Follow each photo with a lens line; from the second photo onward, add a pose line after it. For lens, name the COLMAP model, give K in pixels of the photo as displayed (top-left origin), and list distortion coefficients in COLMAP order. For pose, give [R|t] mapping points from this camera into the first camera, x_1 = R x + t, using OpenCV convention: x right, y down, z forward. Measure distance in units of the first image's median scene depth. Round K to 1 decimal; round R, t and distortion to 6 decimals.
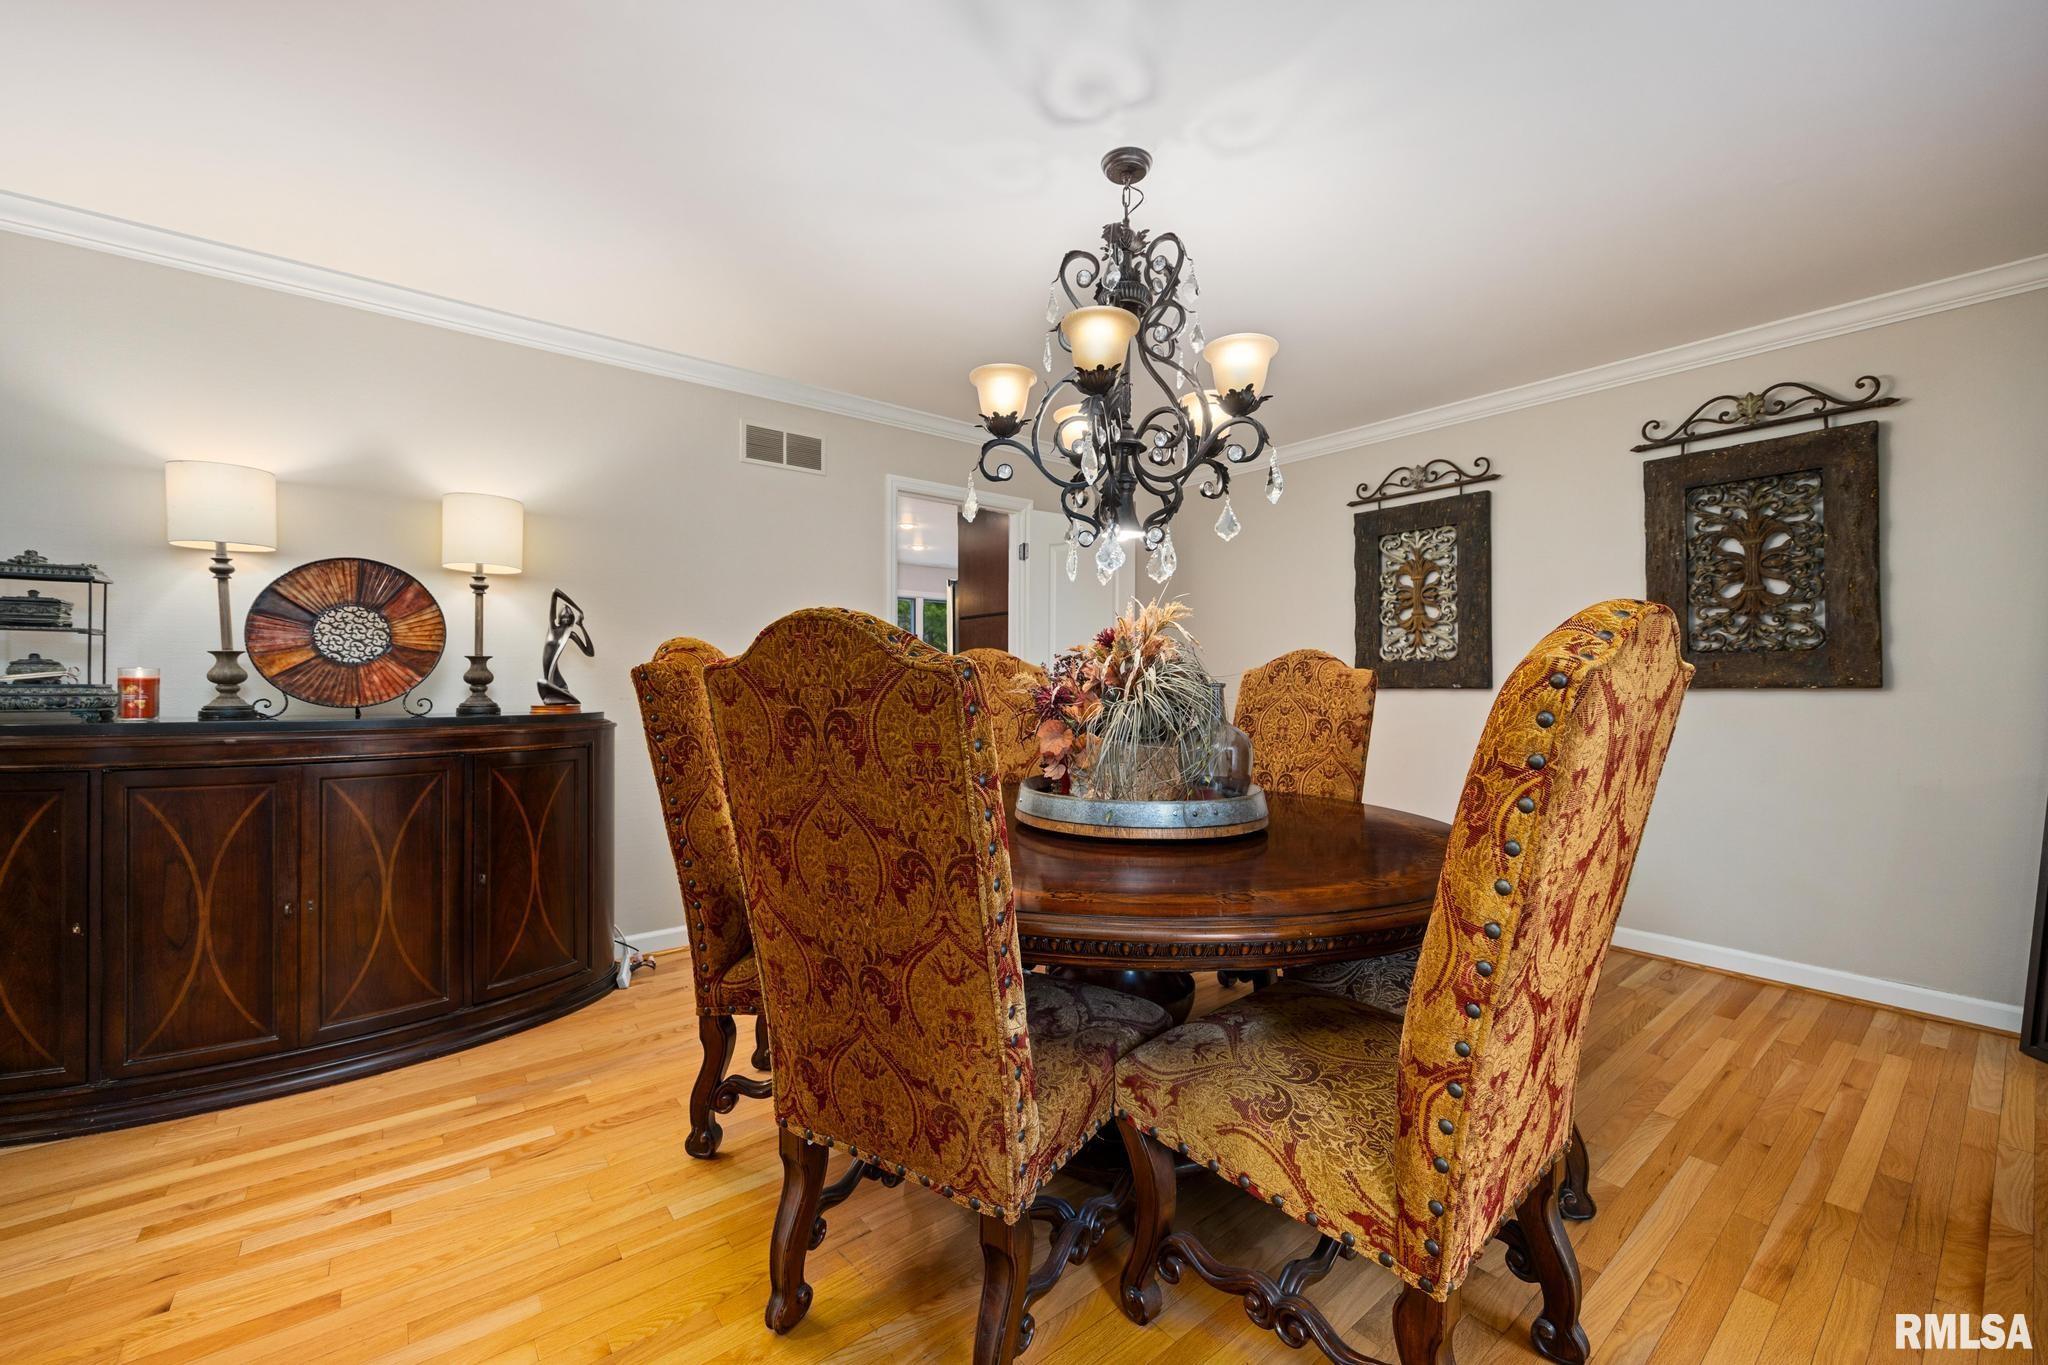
lens RADIAL K [[809.0, 0, 1057.4], [0, 809.0, 680.0], [0, 0, 1]] dist [-0.001984, -0.000276]
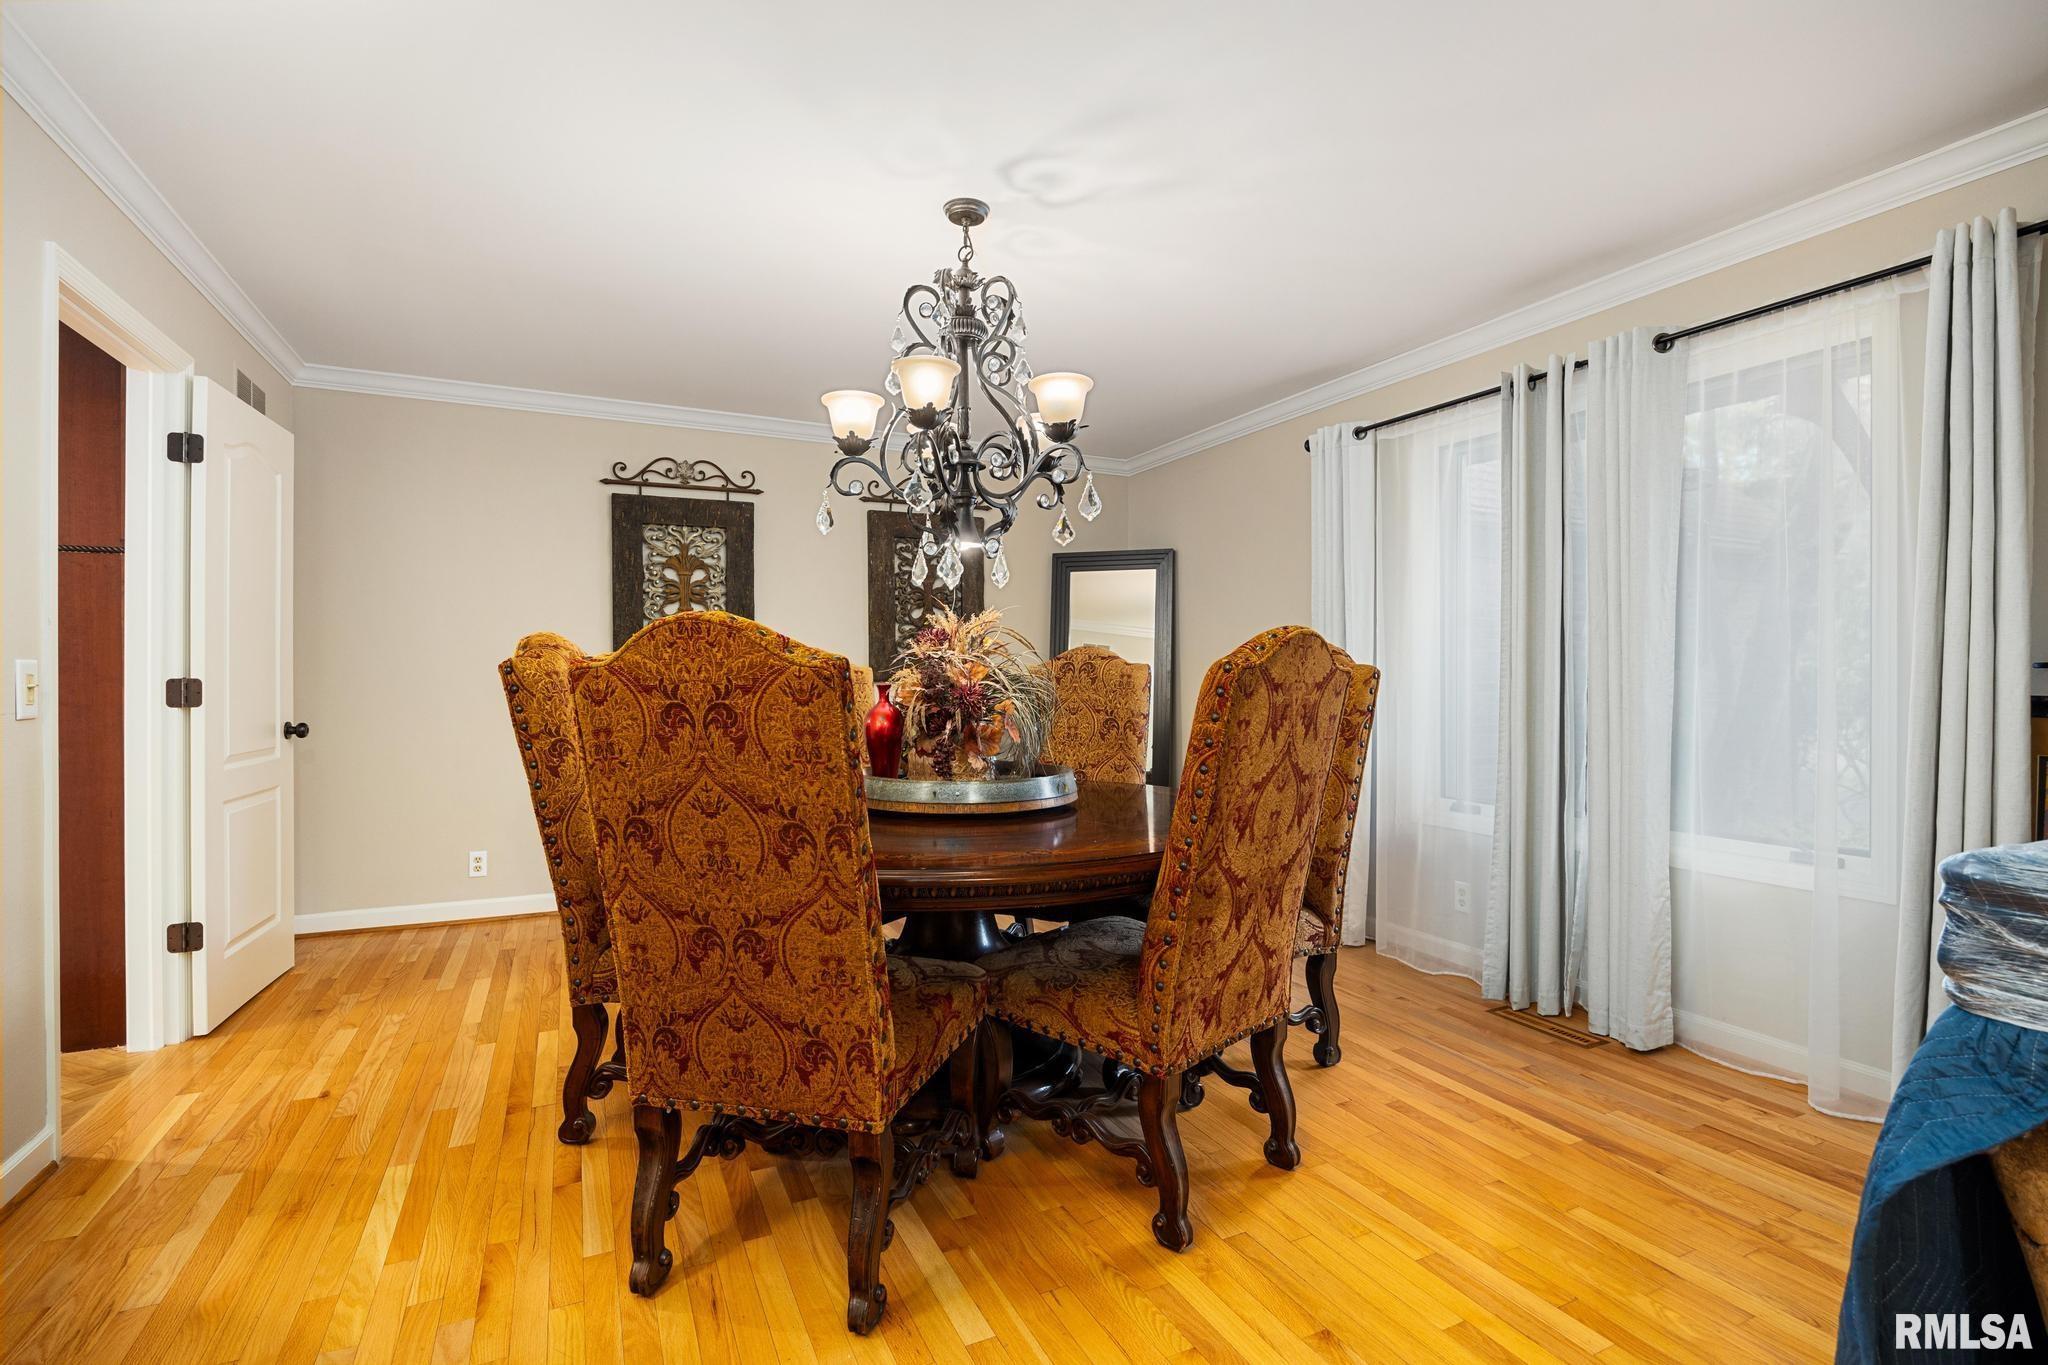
lens RADIAL K [[952.0, 0, 1028.0], [0, 952.0, 677.0], [0, 0, 1]] dist [-0.015543, 0.000076]
pose [[0.225405, -0.004700, 0.974254, -0.735688], [0.001338, 0.999989, 0.004514, -0.003900], [-0.974264, 0.000286, 0.225409, 0.397557]]
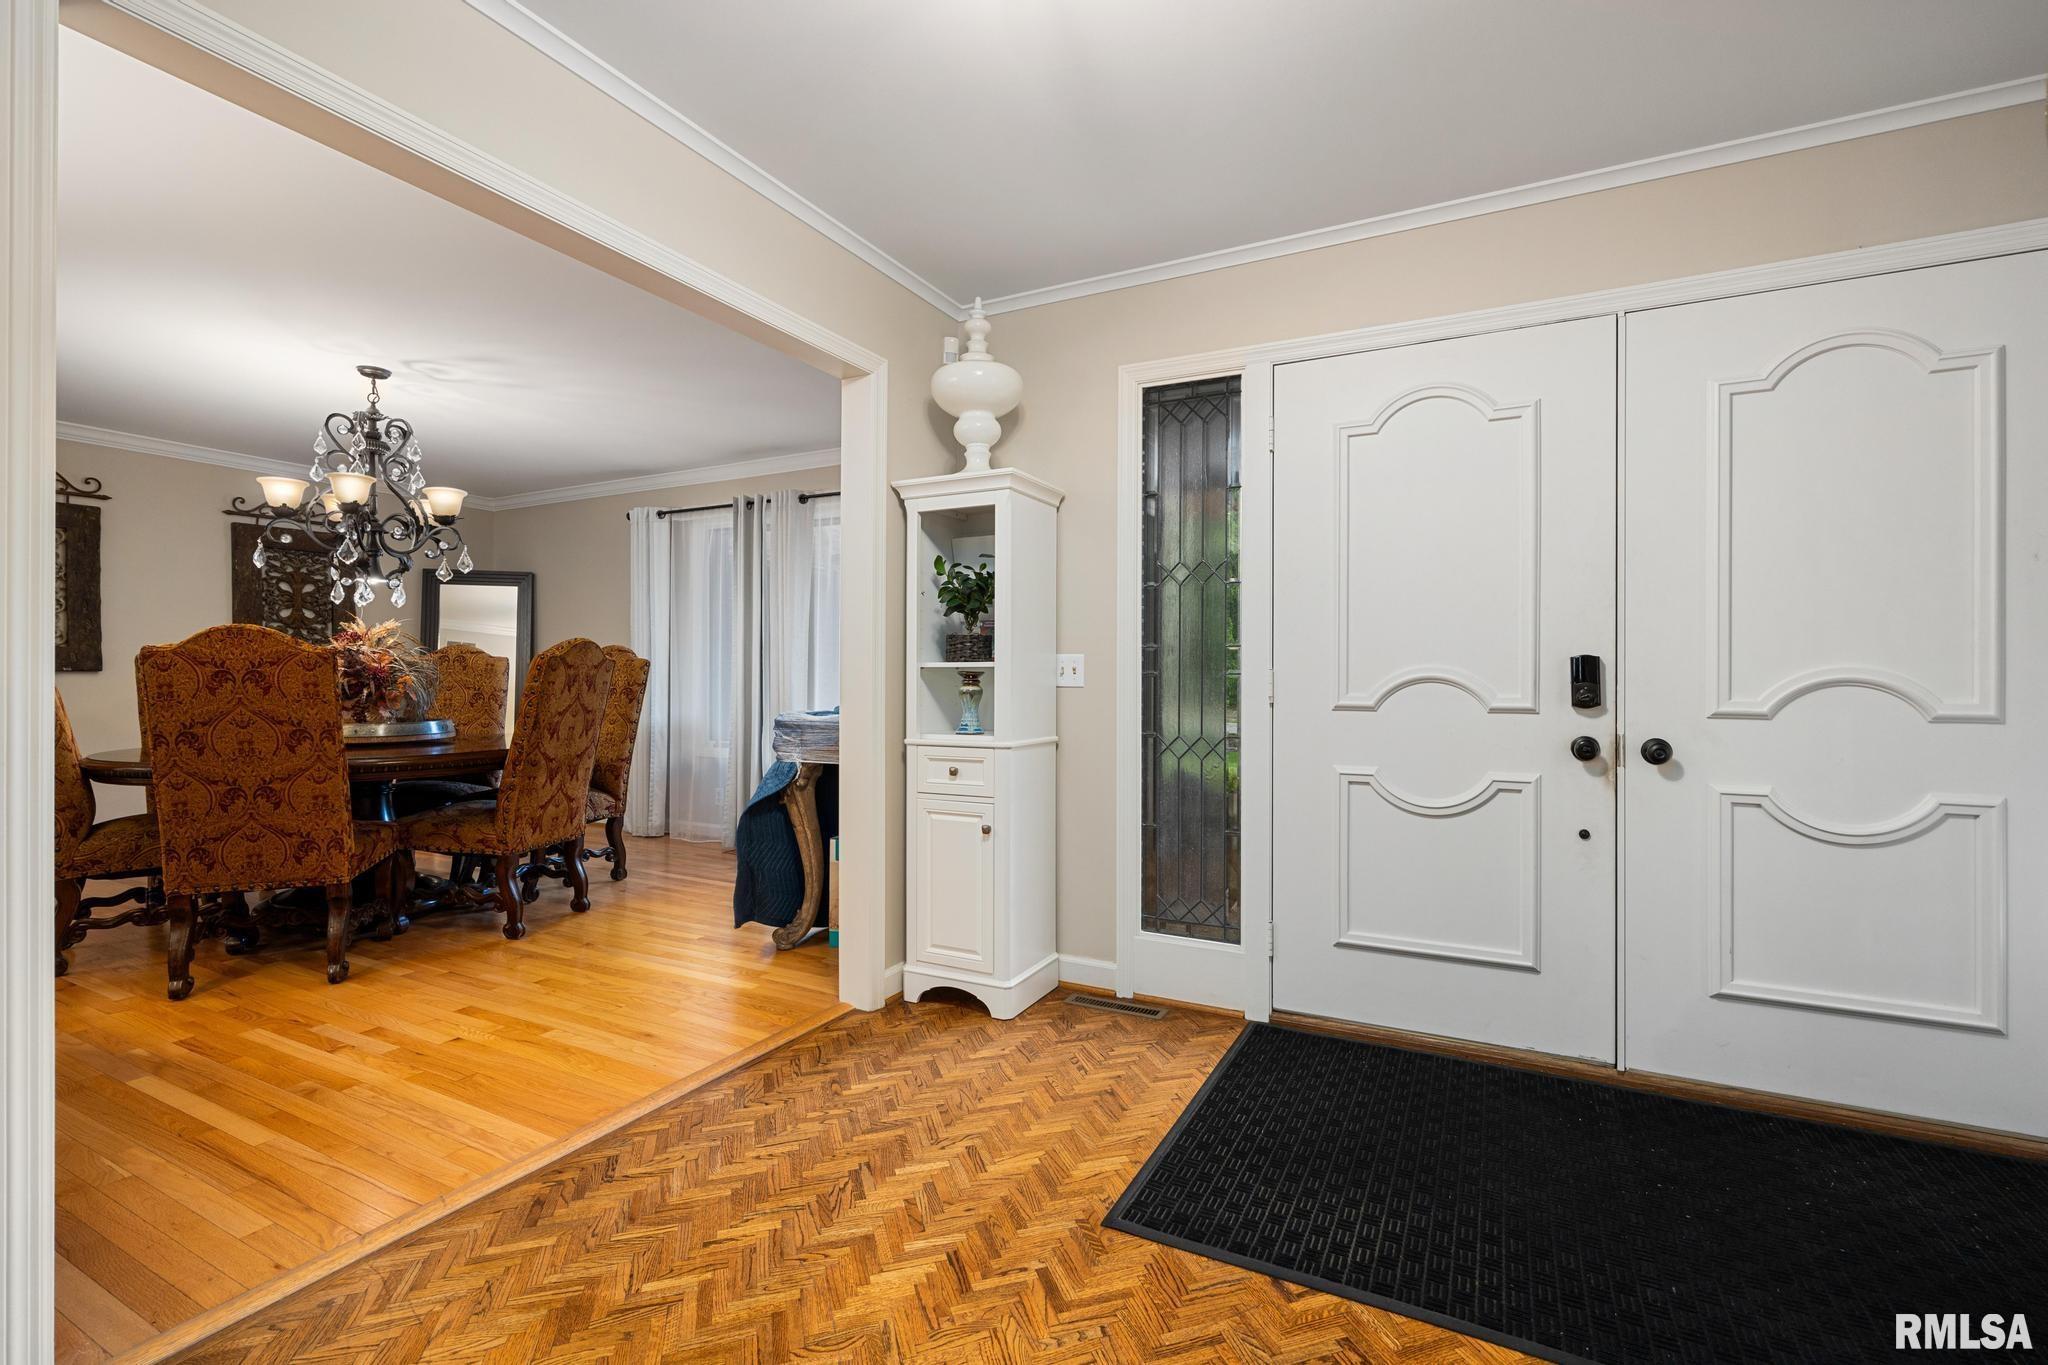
lens RADIAL K [[915.8, 0, 1036.8], [0, 915.8, 675.8], [0, 0, 1]] dist [0.002477, 0.000092]
pose [[-0.397623, -0.003127, 0.917544, -1.480176], [-0.002211, 0.999995, 0.002450, 0.012842], [-0.917546, -0.001054, -0.397628, 0.296505]]
